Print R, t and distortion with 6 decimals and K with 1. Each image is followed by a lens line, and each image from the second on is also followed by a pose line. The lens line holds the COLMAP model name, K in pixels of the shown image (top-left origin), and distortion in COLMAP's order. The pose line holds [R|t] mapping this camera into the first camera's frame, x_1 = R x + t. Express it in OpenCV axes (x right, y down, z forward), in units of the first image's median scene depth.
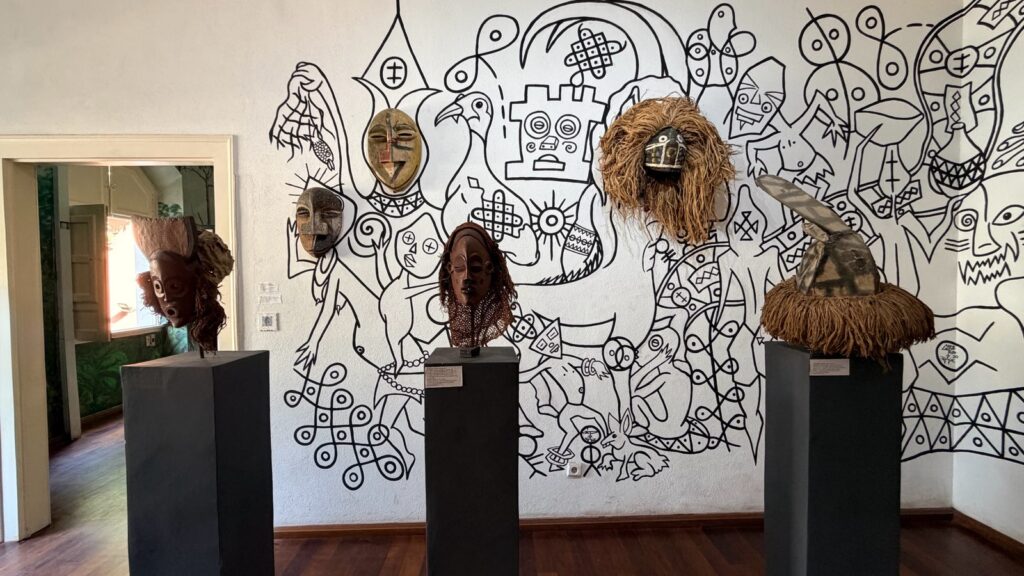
lens RADIAL K [[449.9, 0, 507.5], [0, 449.9, 289.4], [0, 0, 1]] dist [0.002742, 0.000108]
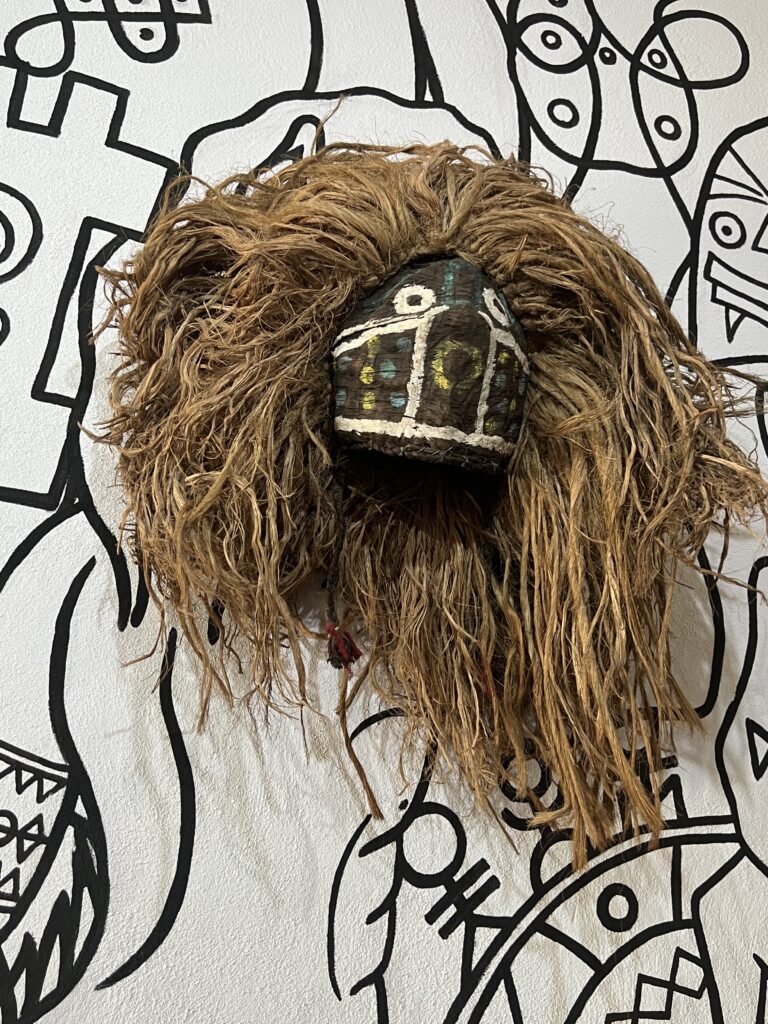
lens RADIAL K [[954.6, 0, 382.4], [0, 954.6, 511.1], [0, 0, 1]] dist [0.012285, 0.000000]
pose [[0.973067, 0.064322, 0.221368, 0.226869], [0.000938, 0.959170, -0.282827, -0.118808], [-0.230522, 0.275417, 0.933276, 0.590705]]
